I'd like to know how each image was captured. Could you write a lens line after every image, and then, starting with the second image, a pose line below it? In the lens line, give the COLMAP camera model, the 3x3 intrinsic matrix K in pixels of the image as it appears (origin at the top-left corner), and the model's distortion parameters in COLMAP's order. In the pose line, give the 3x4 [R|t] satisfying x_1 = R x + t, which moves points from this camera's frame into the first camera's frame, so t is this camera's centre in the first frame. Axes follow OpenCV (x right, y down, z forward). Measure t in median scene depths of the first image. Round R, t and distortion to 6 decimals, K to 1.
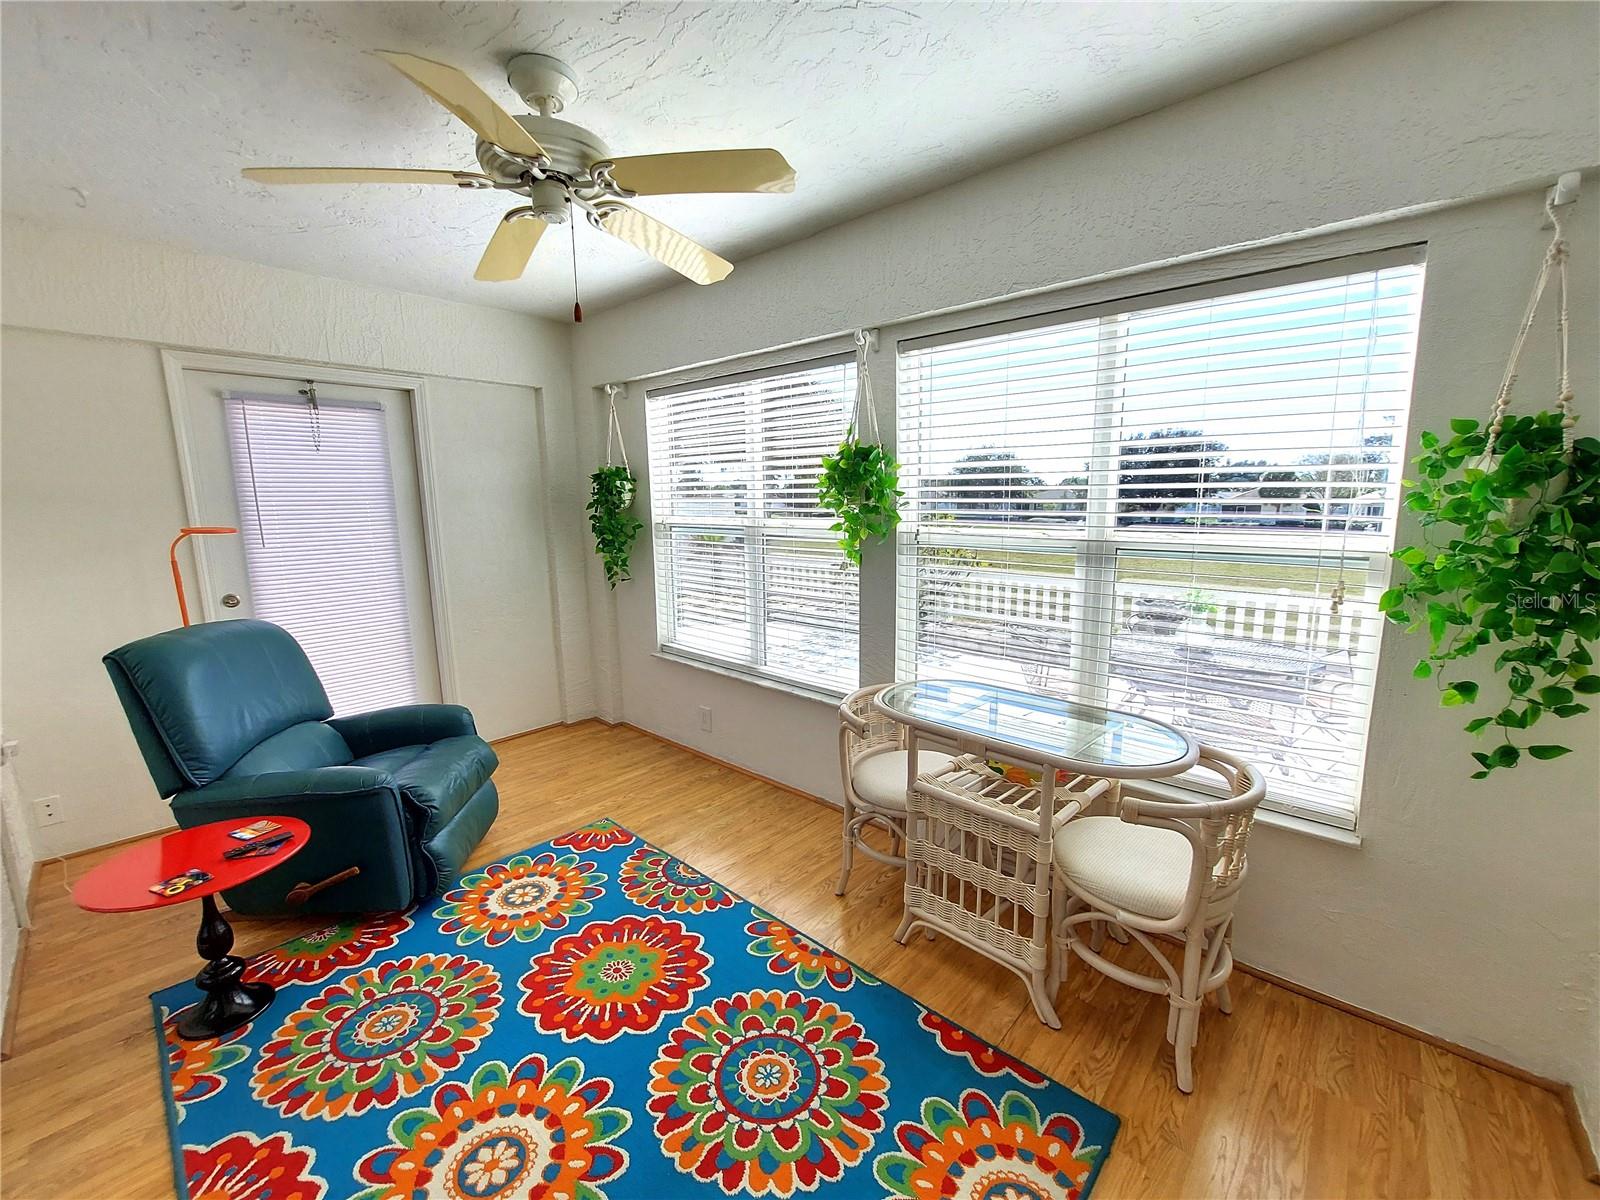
lens RADIAL K [[642.6, 0, 819.7], [0, 642.6, 605.6], [0, 0, 1]] dist [-0.022350, -0.000482]
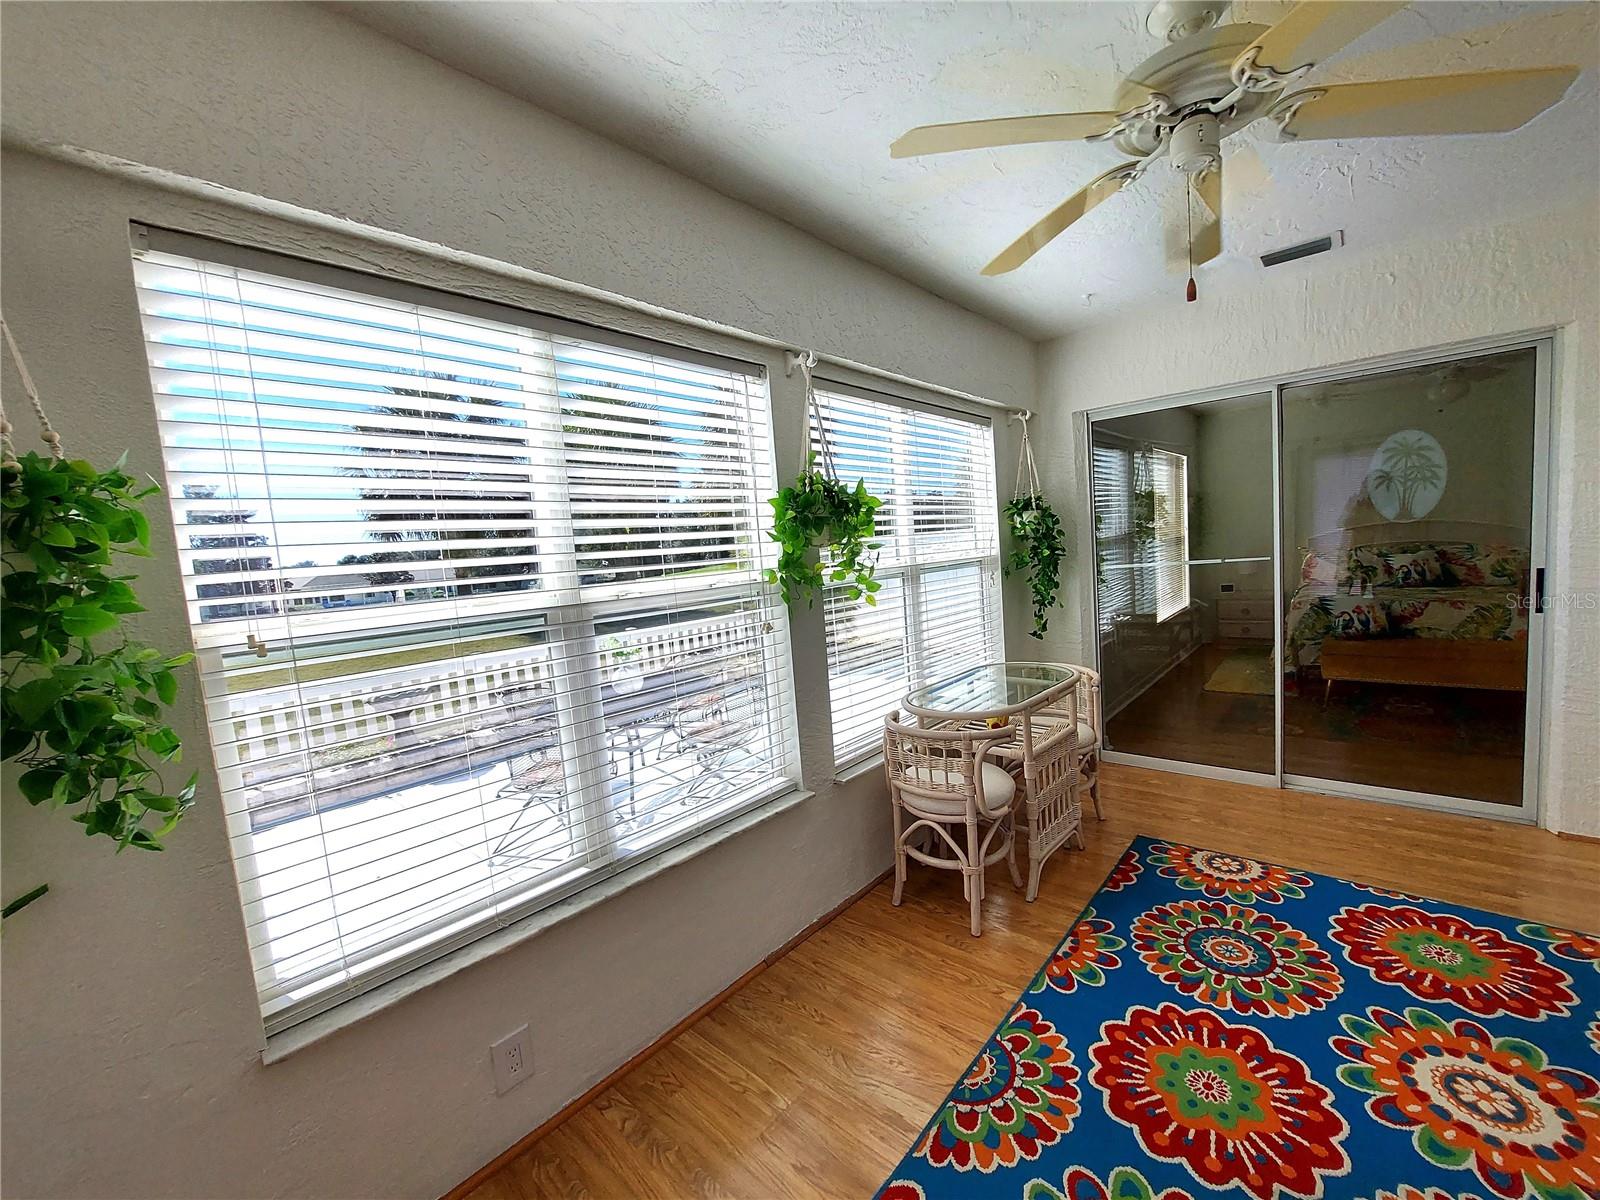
lens RADIAL K [[650.8, 0, 816.3], [0, 650.8, 589.5], [0, 0, 1]] dist [-0.028323, 0.007259]
pose [[-0.005034, -0.067707, 0.997693, -0.982447], [0.233041, 0.970155, 0.067014, -0.189420], [-0.972454, 0.232840, 0.010894, 1.208215]]
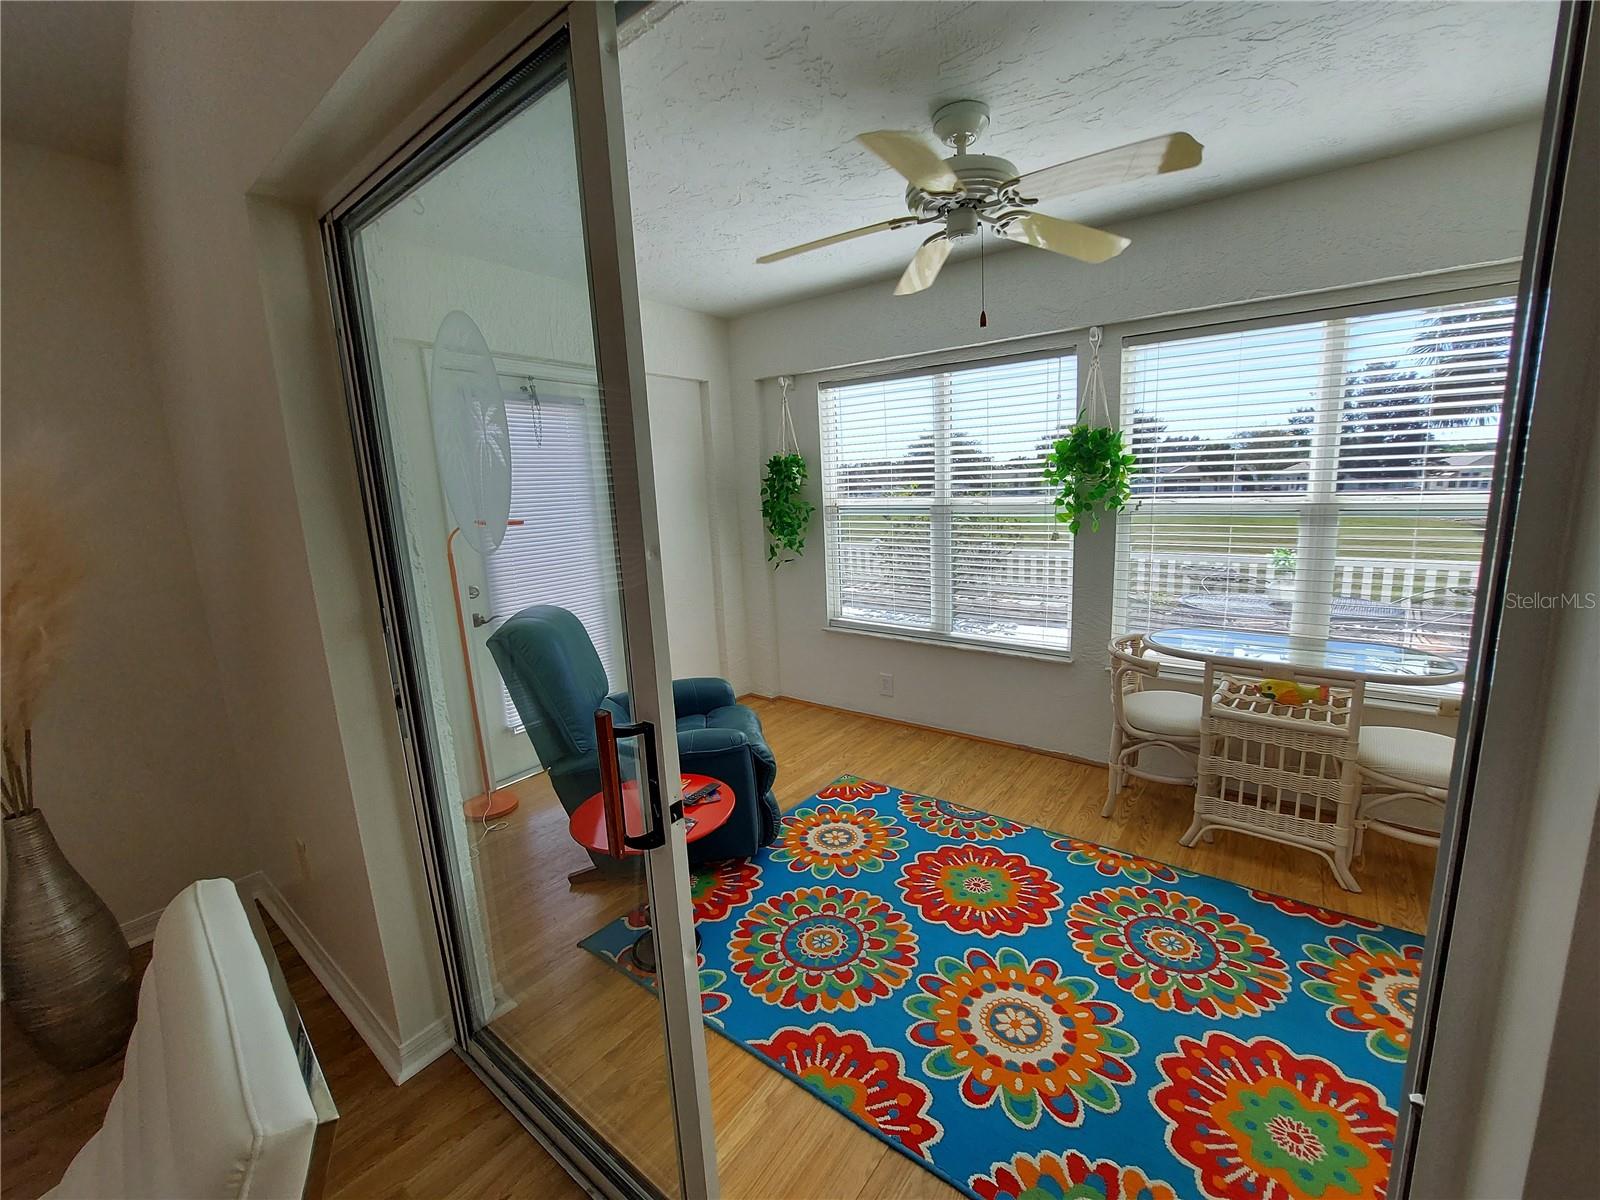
lens RADIAL K [[642.3, 0, 819.5], [0, 642.3, 599.0], [0, 0, 1]] dist [-0.021060, 0.000800]
pose [[0.996290, -0.043759, 0.074104, -0.608616], [0.042965, 0.999001, 0.012276, 0.022461], [-0.074567, -0.009047, 0.997175, -0.124789]]
